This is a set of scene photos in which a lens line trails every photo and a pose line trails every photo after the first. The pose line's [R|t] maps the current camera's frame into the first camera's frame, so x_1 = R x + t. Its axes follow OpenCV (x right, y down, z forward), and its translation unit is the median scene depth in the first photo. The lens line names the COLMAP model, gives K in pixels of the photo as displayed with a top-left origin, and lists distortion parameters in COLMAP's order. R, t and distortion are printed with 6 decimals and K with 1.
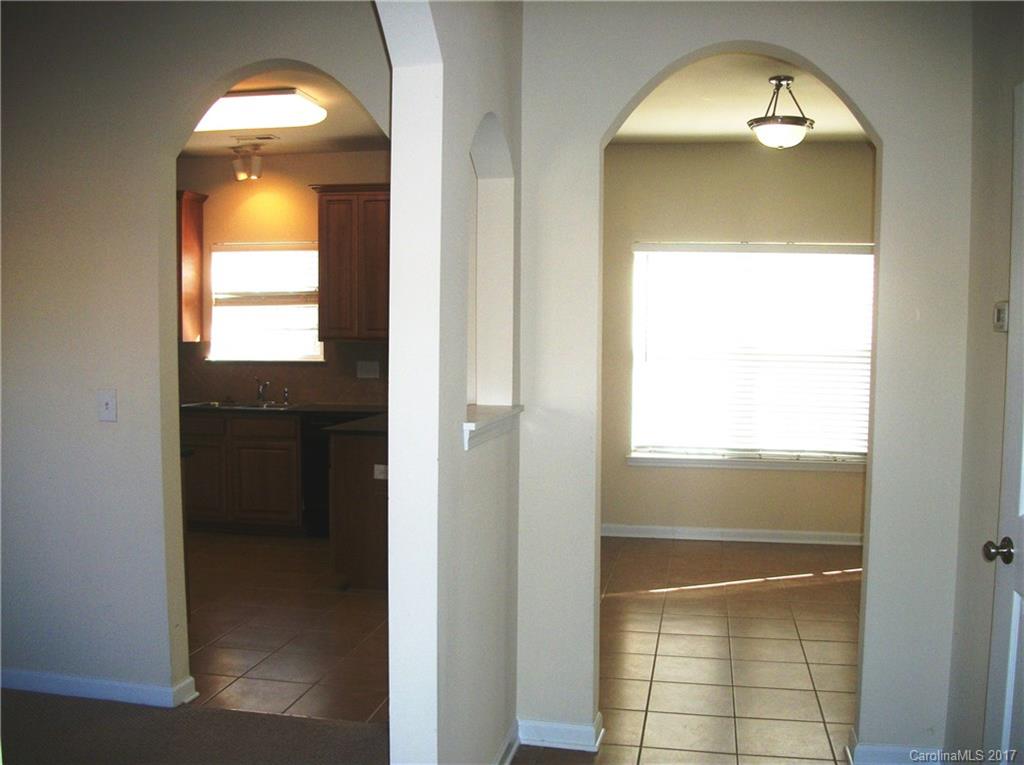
lens RADIAL K [[984.0, 0, 512.0], [0, 984.0, 382.5], [0, 0, 1]] dist [-0.175596, 0.161127]
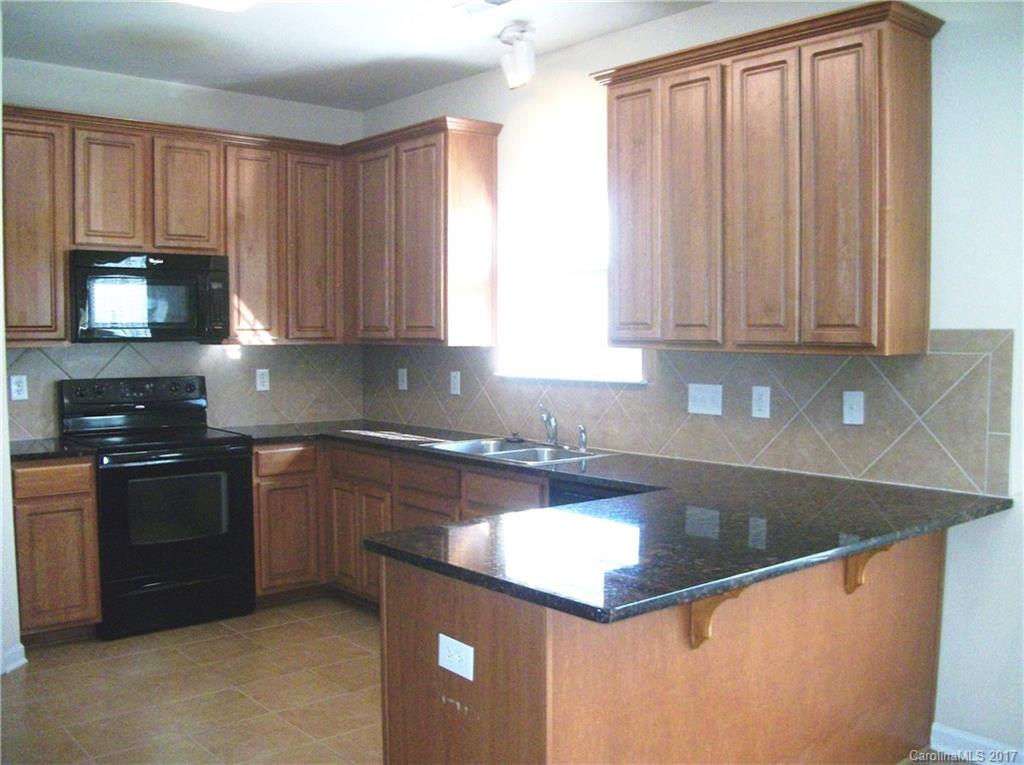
lens RADIAL K [[984.0, 0, 512.0], [0, 984.0, 382.5], [0, 0, 1]] dist [-0.175596, 0.161127]
pose [[0.787921, 0.021150, -0.615413, 0.105905], [-0.024958, 0.999686, 0.002402, -0.021007], [0.615270, 0.013467, 0.788201, 0.497800]]
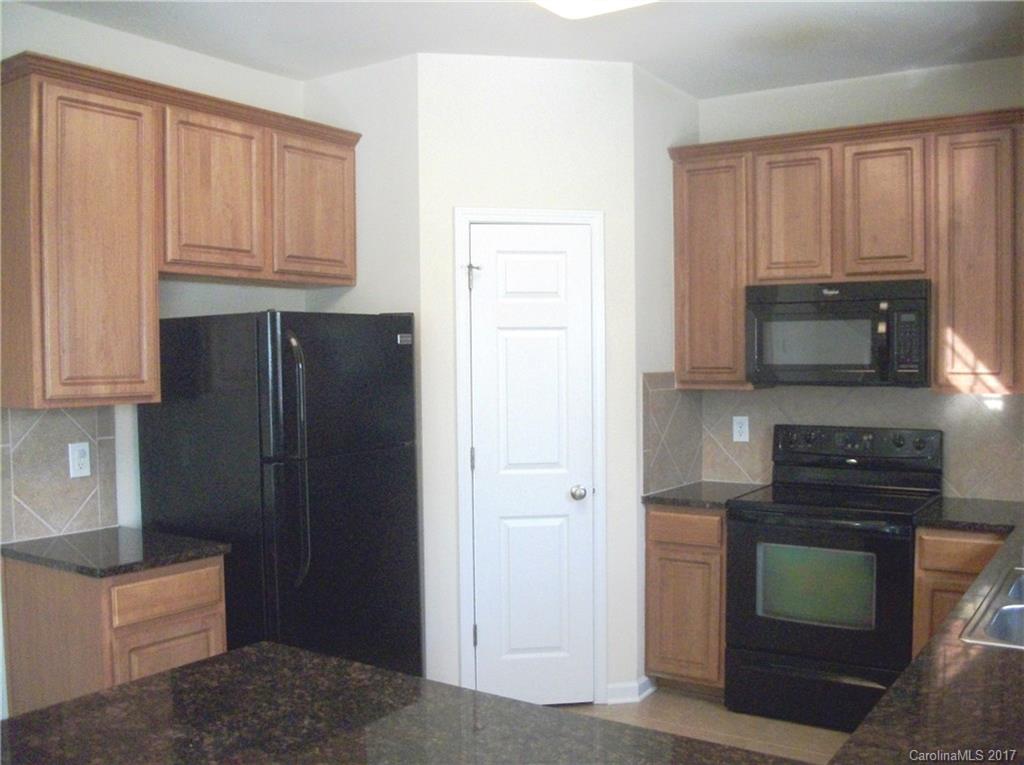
lens RADIAL K [[984.0, 0, 512.0], [0, 984.0, 382.5], [0, 0, 1]] dist [-0.175596, 0.161127]
pose [[-0.392726, 0.021023, -0.919415, 0.093626], [-0.045416, 0.998076, 0.042222, -0.073465], [0.918533, 0.058338, -0.391015, 1.074225]]
